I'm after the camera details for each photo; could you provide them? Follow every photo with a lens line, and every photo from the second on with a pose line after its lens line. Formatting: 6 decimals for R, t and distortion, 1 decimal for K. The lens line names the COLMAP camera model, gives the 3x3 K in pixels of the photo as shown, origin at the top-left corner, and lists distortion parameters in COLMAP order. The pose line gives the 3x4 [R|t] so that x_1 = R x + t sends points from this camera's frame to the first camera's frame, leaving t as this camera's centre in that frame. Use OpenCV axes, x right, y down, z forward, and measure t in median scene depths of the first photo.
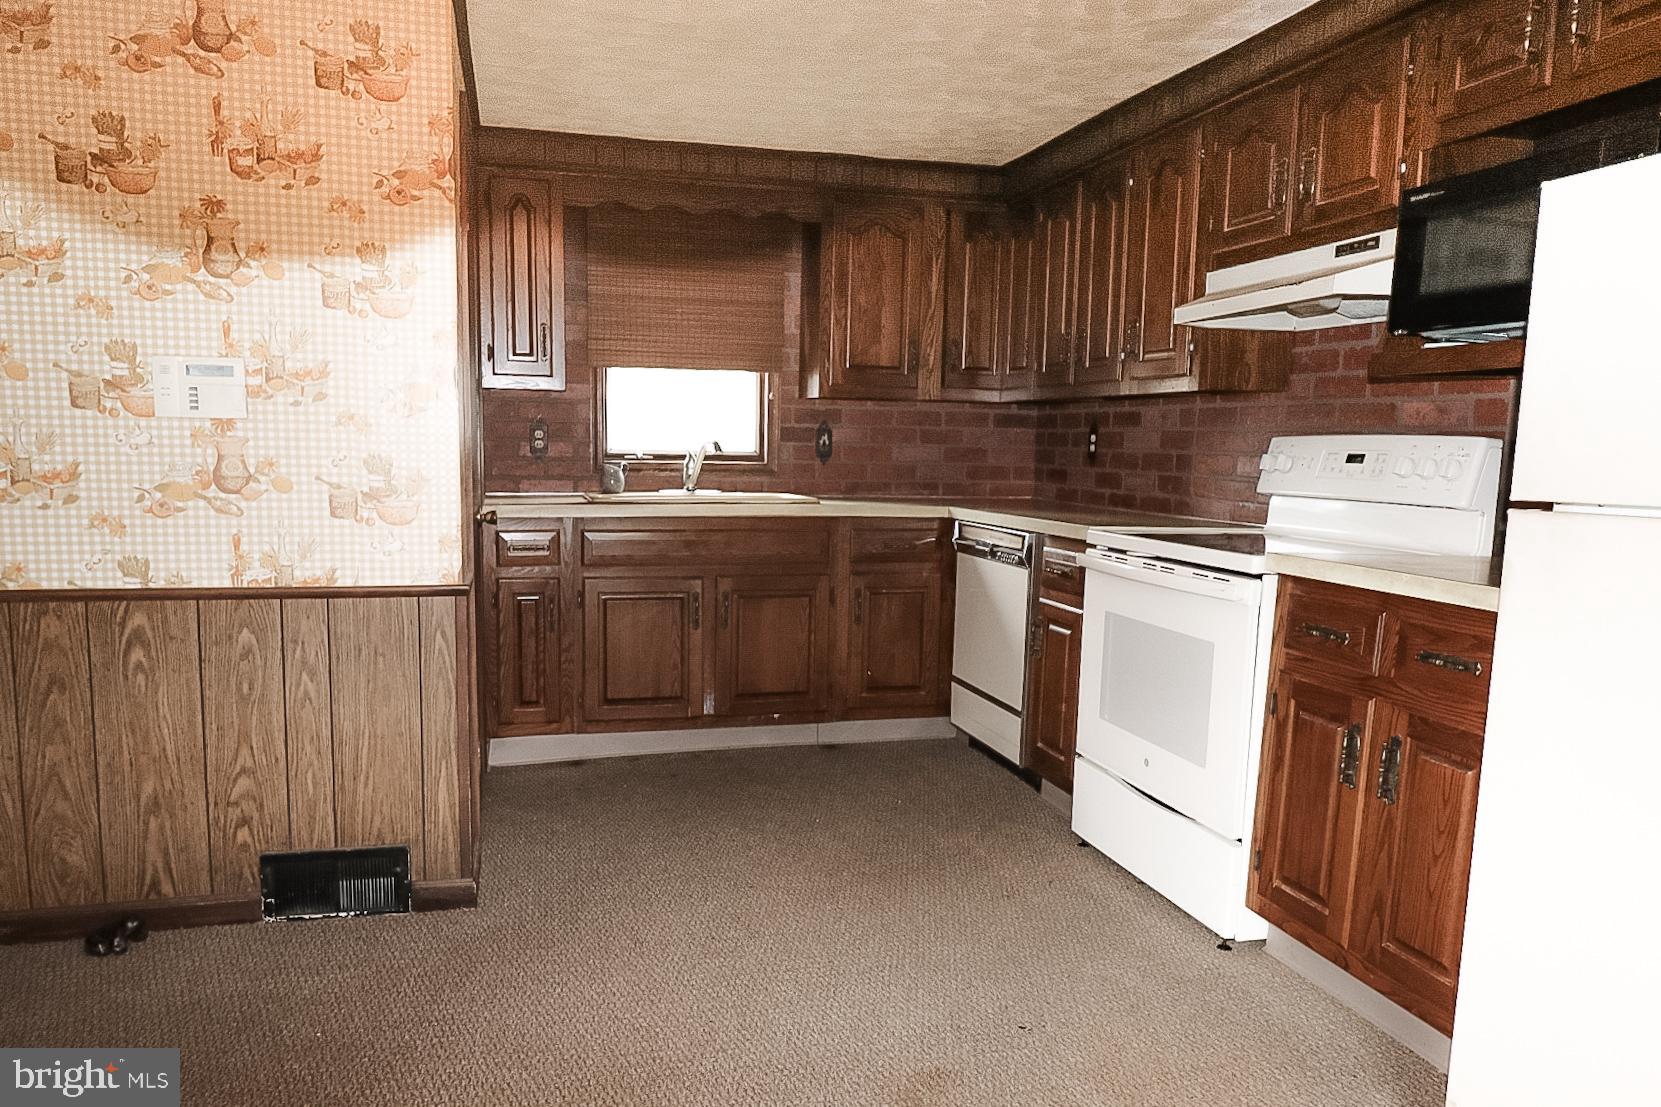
lens RADIAL K [[1106.7, 0, 766.7], [0, 1106.7, 588.7], [0, 0, 1]] dist [0.002034, -0.001234]
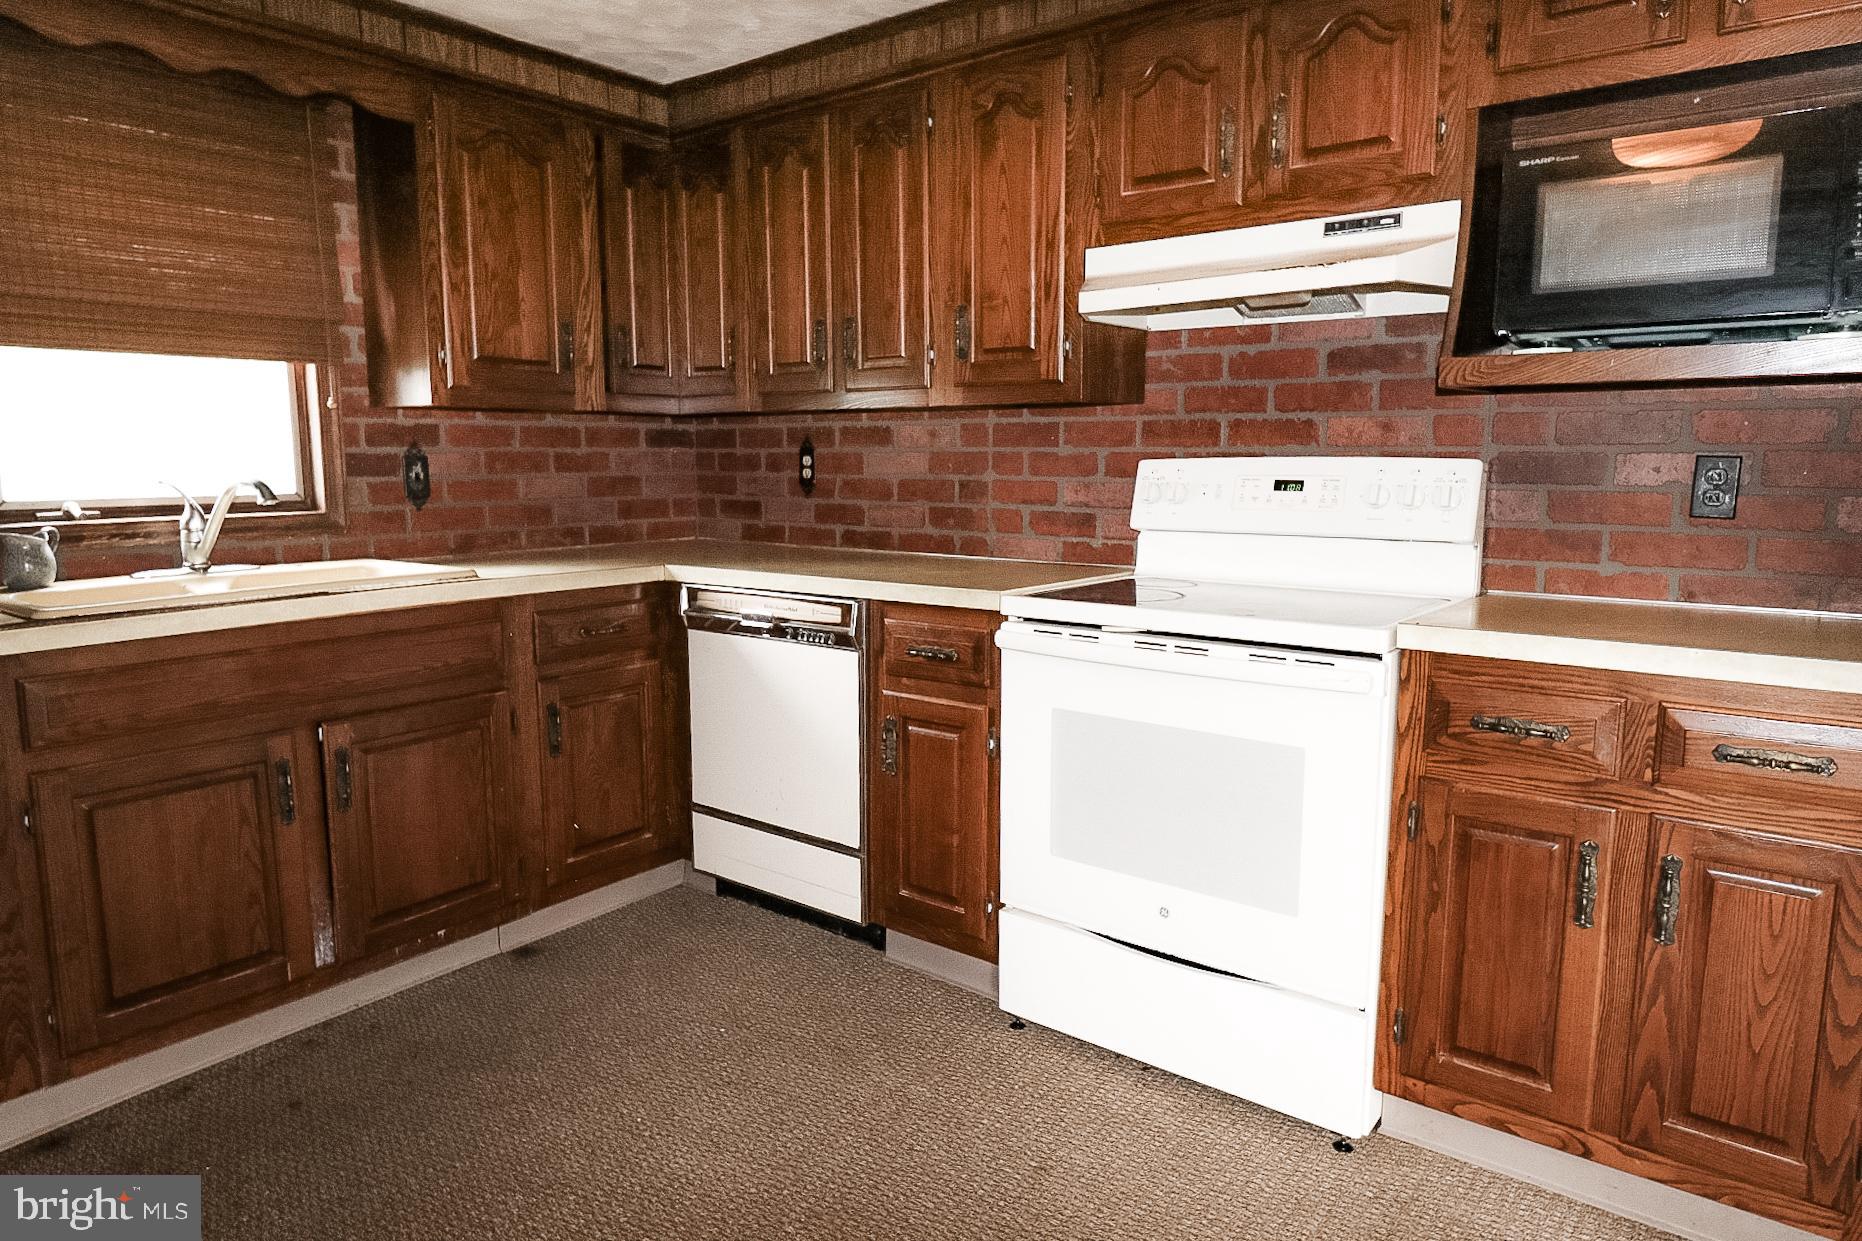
lens RADIAL K [[1145.0, 0, 935.8], [0, 1145.0, 603.0], [0, 0, 1]] dist [0.002296, -0.001217]
pose [[0.781843, -0.100823, 0.615269, -0.155685], [0.100029, 0.994339, 0.035830, -0.062801], [-0.615398, 0.033531, 0.787503, 0.350925]]
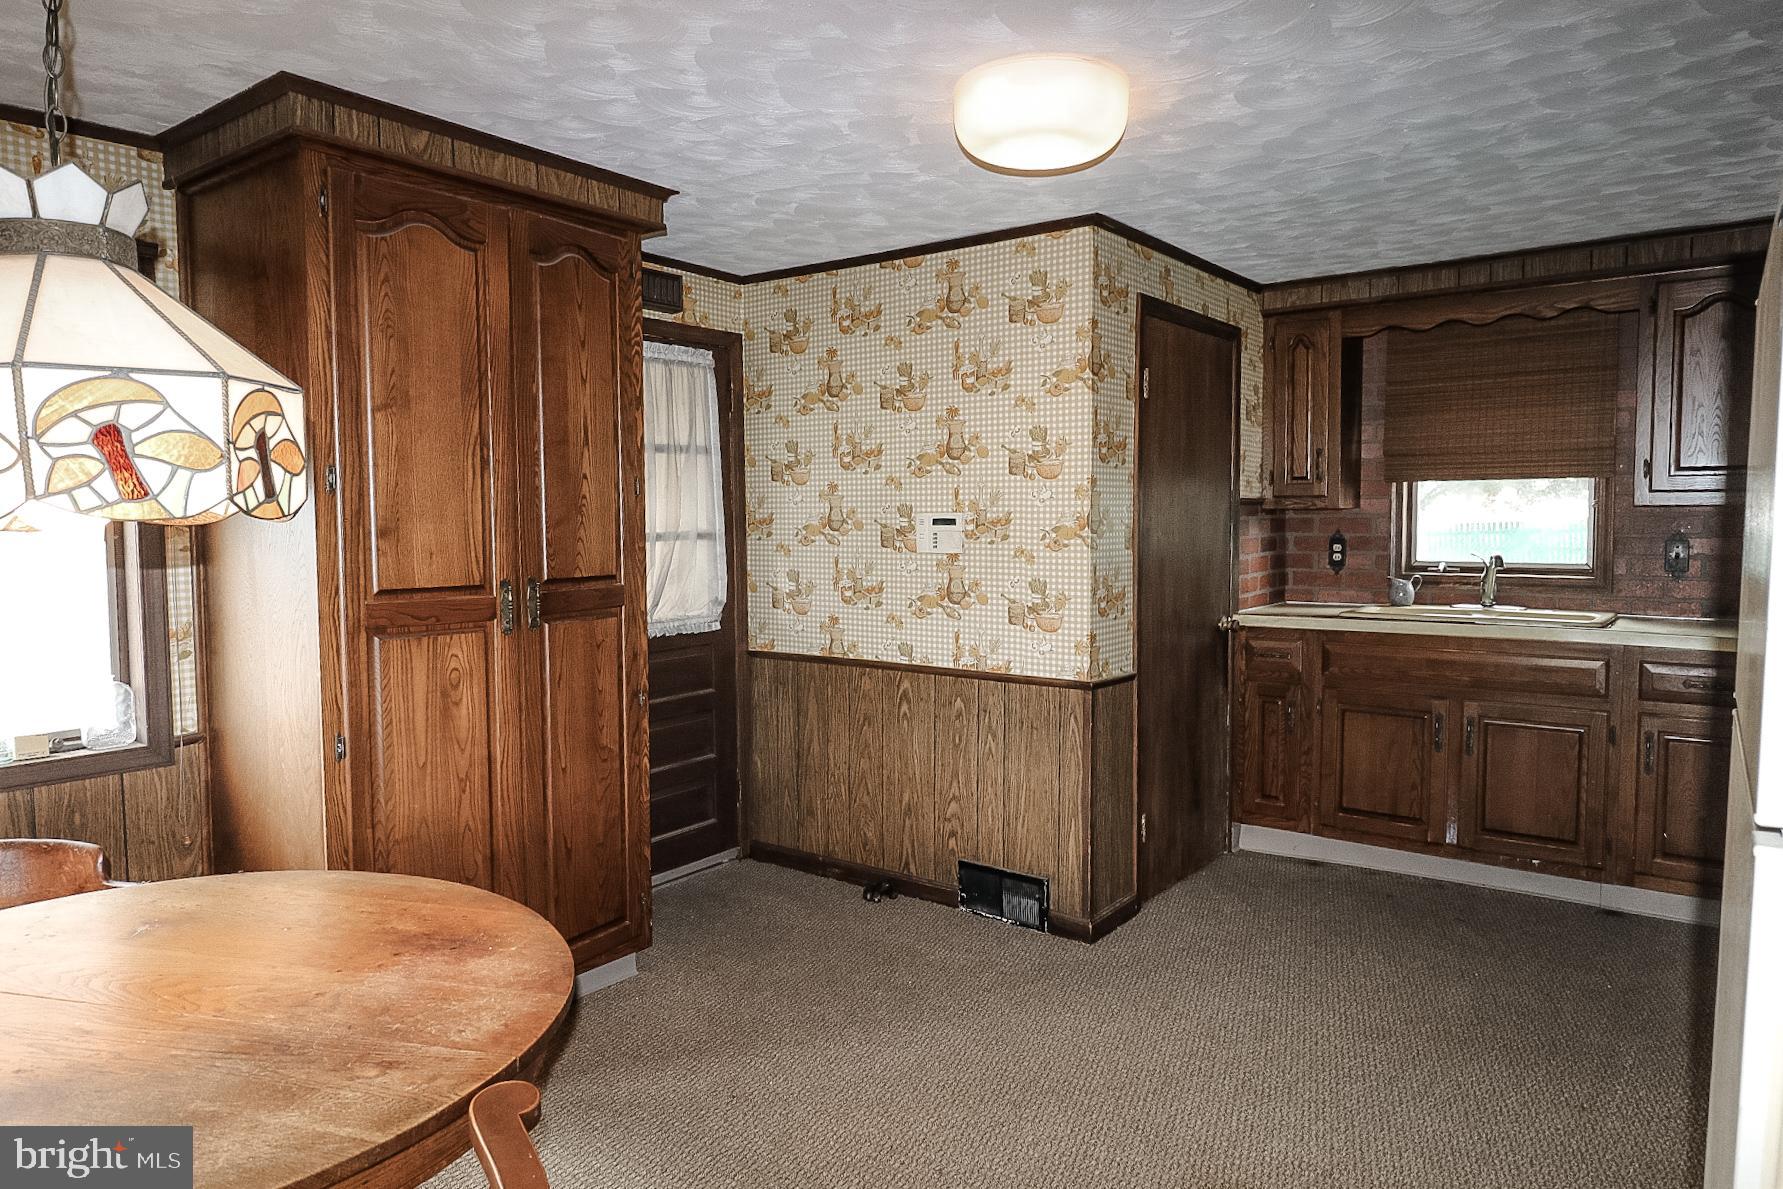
lens RADIAL K [[1096.4, 0, 896.1], [0, 1096.4, 577.8], [0, 0, 1]] dist [0.002296, -0.001217]
pose [[0.632585, 0.021527, -0.774192, 0.384094], [-0.084744, 0.995536, -0.041562, -0.035449], [0.769841, 0.091899, 0.631585, 0.017201]]
